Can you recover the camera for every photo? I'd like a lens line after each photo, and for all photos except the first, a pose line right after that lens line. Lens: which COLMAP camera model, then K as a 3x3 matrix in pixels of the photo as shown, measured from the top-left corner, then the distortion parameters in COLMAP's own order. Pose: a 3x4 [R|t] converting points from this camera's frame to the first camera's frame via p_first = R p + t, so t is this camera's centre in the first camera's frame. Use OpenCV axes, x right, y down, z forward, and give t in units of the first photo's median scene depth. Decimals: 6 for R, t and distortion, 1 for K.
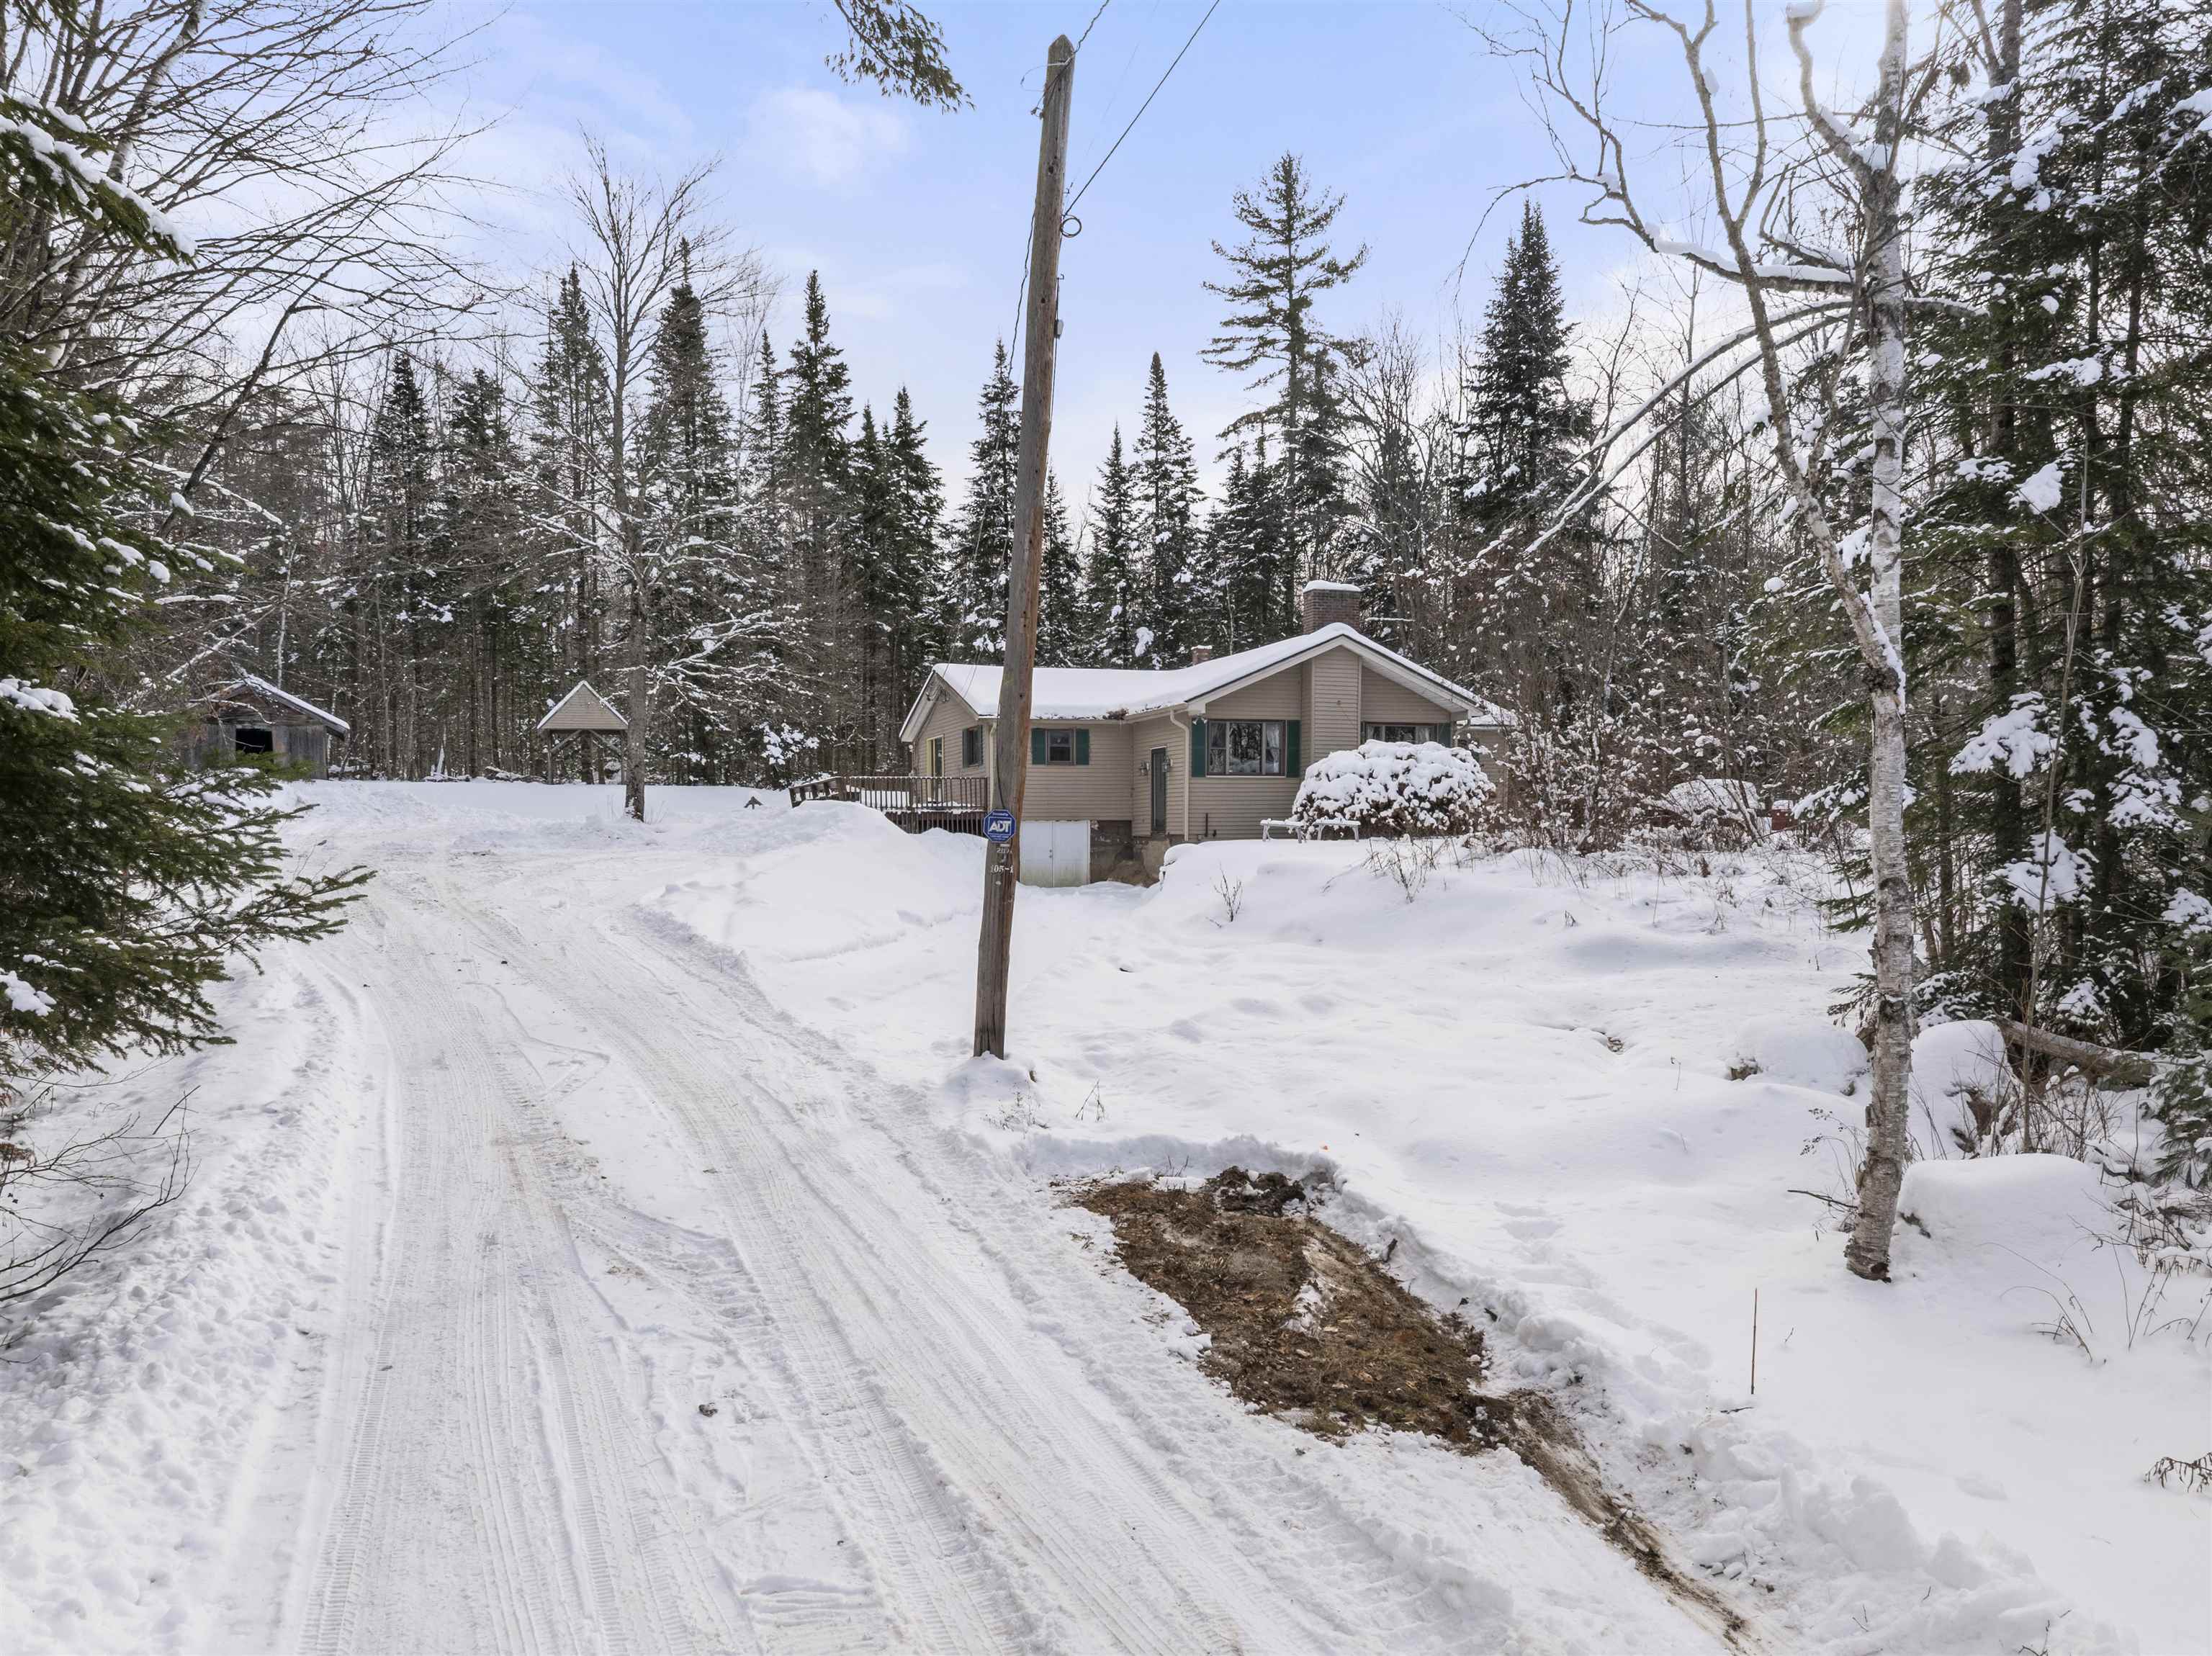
lens RADIAL K [[1583.1, 0, 1136.3], [0, 1583.1, 953.4], [0, 0, 1]] dist [-0.026842, 0.001663]
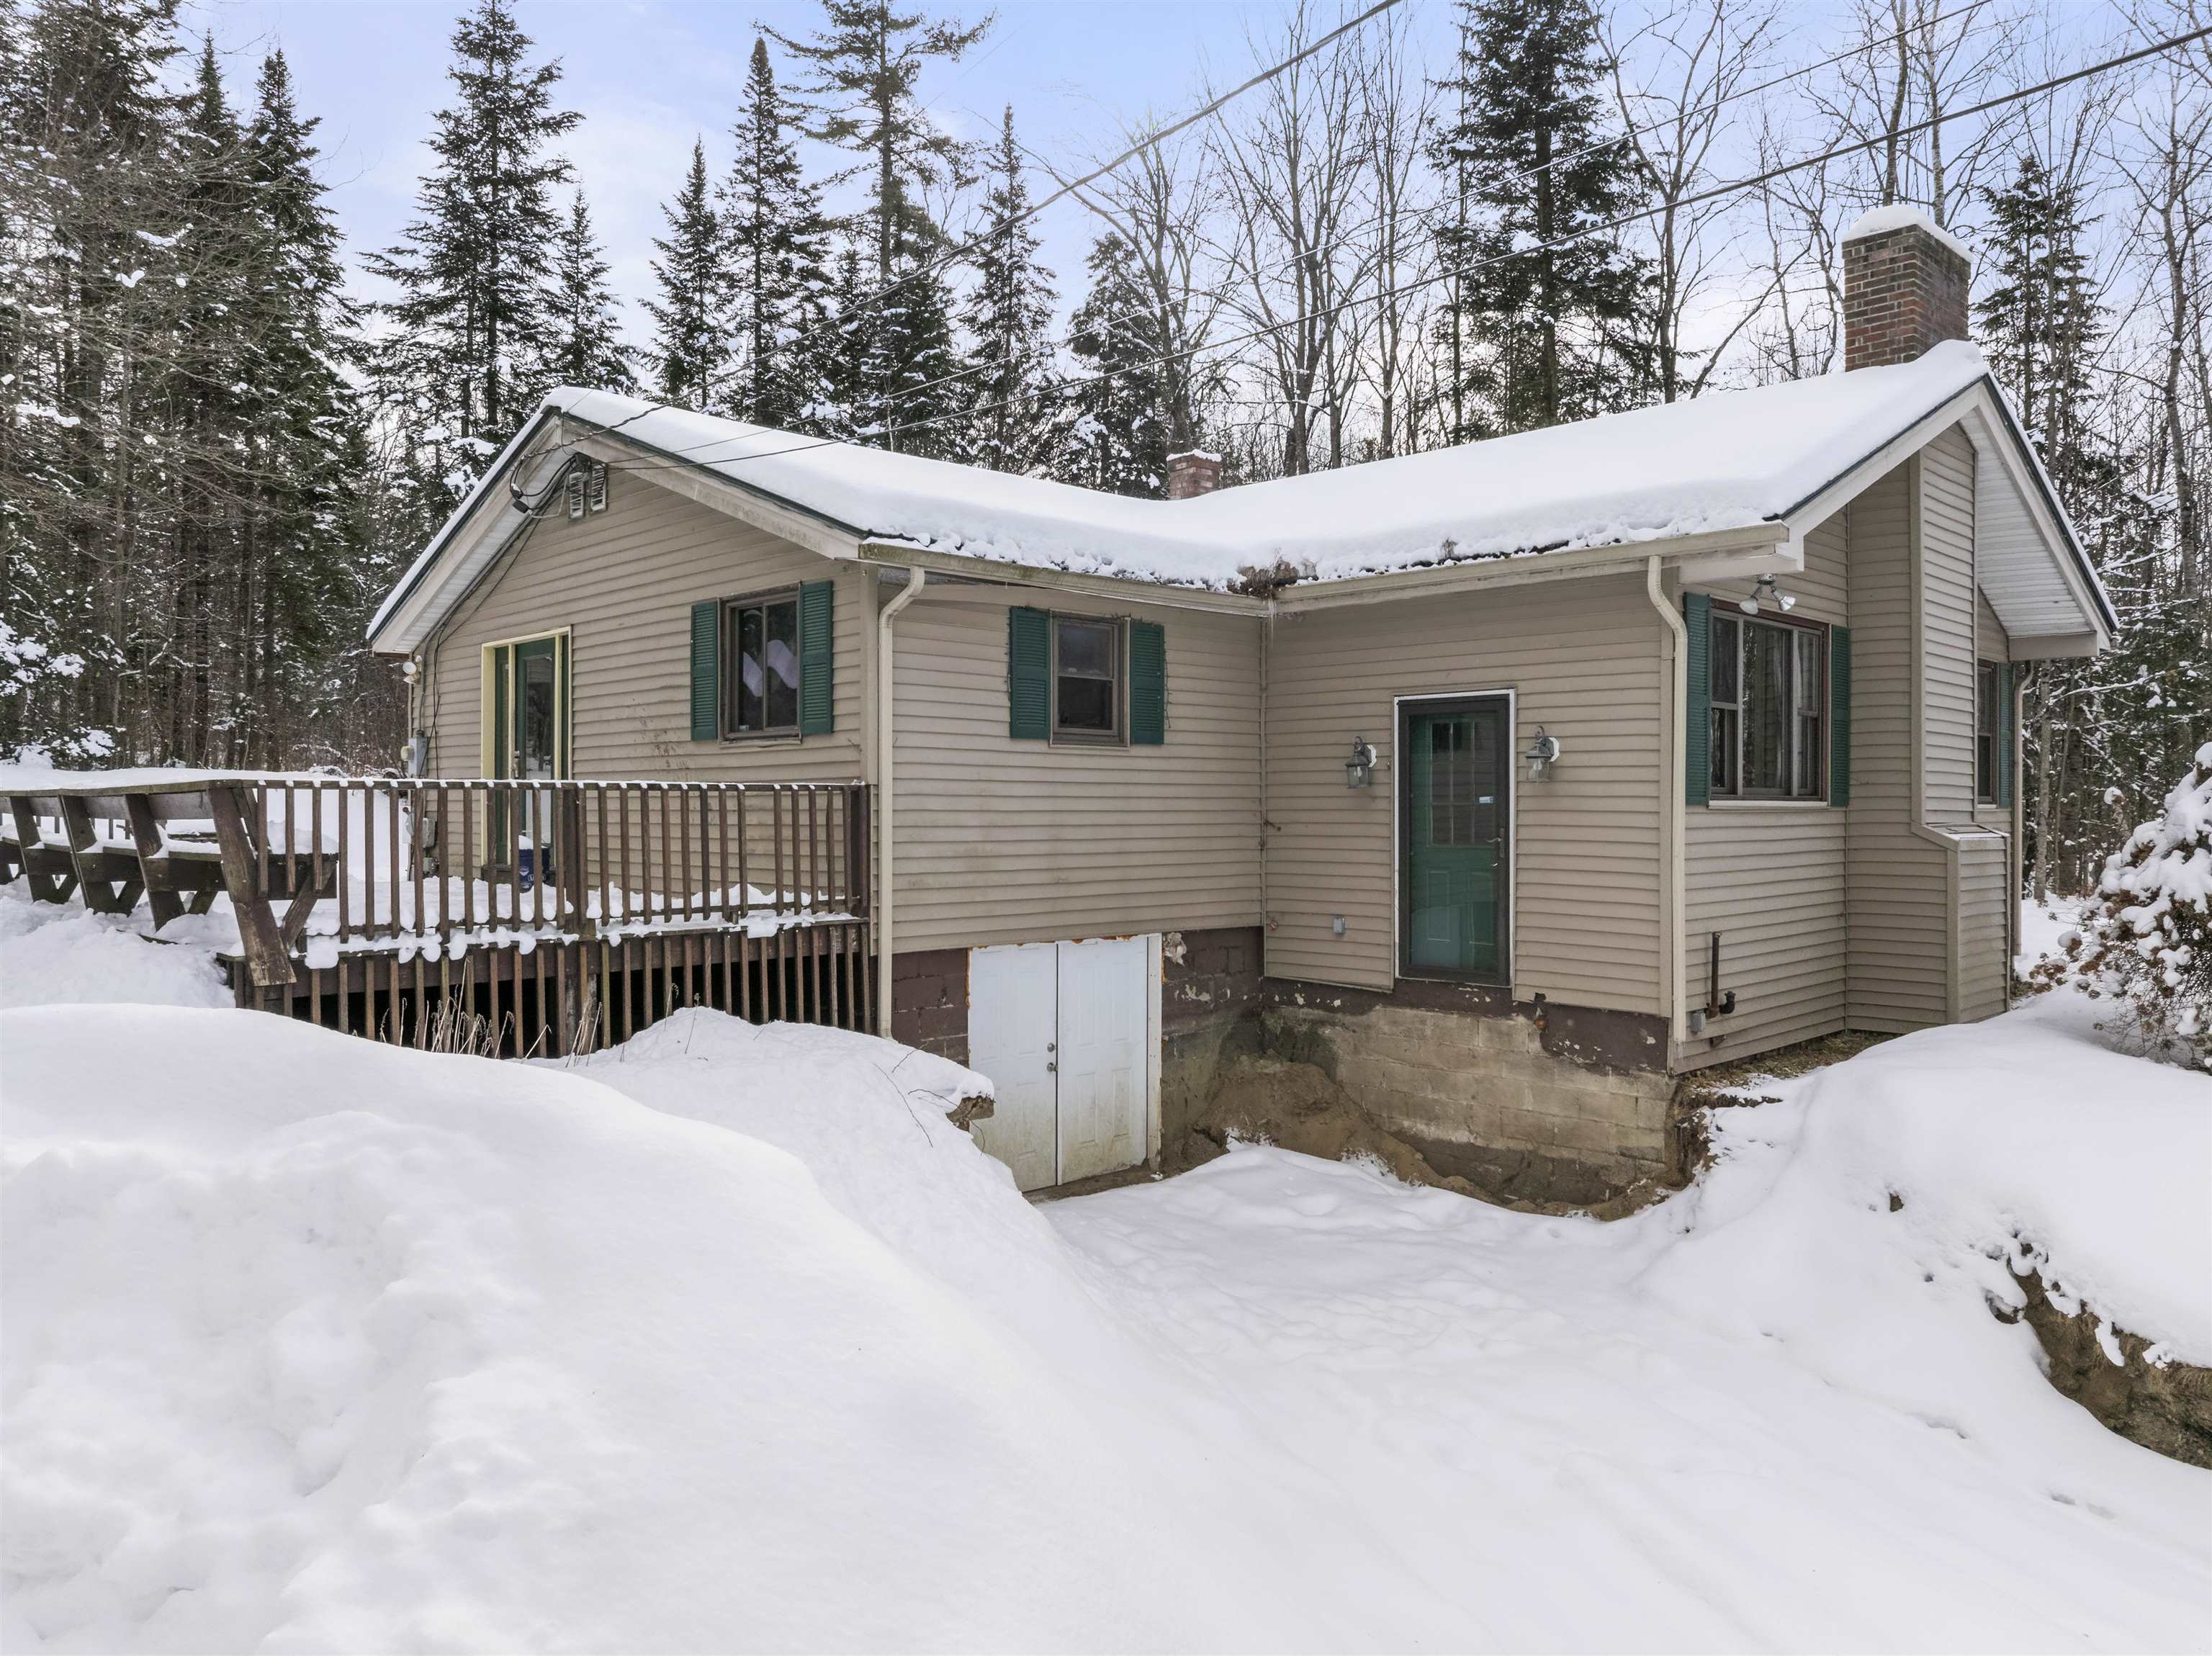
lens RADIAL K [[1568.2, 0, 1106.9], [0, 1568.2, 818.6], [0, 0, 1]] dist [-0.034839, -0.001374]
pose [[0.923630, 0.008209, 0.383196, -0.091988], [0.015653, 0.998129, -0.059112, -0.053974], [-0.382965, 0.060595, 0.921773, 0.447850]]
